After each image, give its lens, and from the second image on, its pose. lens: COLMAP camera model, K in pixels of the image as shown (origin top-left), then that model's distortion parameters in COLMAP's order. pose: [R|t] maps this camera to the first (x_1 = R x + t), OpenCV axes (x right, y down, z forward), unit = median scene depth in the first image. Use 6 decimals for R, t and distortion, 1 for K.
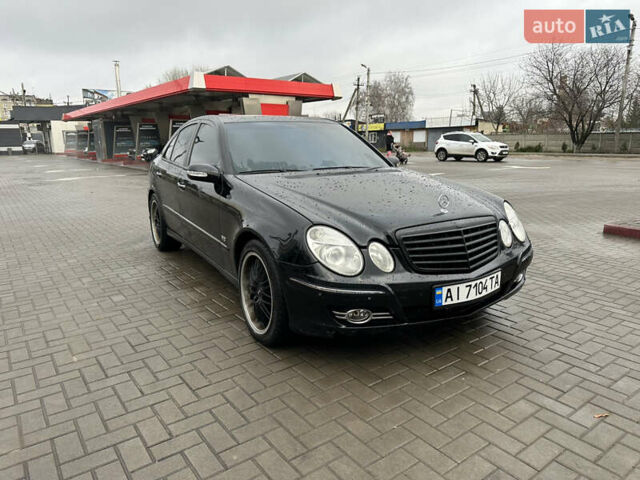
lens RADIAL K [[450.3, 0, 314.5], [0, 450.3, 245.8], [0, 0, 1]] dist [0.059762, -0.072592]
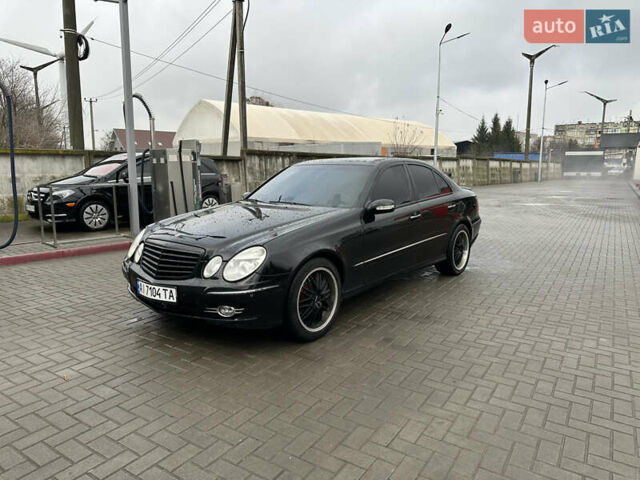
lens RADIAL K [[450.3, 0, 323.2], [0, 450.3, 237.2], [0, 0, 1]] dist [0.059762, -0.072592]
pose [[0.353786, 0.161868, -0.921213, 0.288171], [-0.225095, 0.970699, 0.084117, -0.048213], [0.907837, 0.177601, 0.379856, 0.147424]]
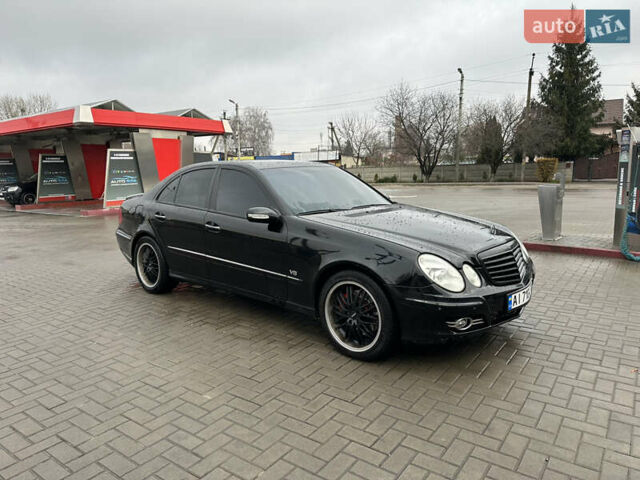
lens RADIAL K [[450.3, 0, 313.3], [0, 450.3, 249.5], [0, 0, 1]] dist [0.059762, -0.072592]
pose [[0.953196, -0.062406, 0.295843, -0.101148], [0.079766, 0.995707, -0.046966, -0.003832], [-0.291641, 0.068366, 0.954081, -0.016414]]
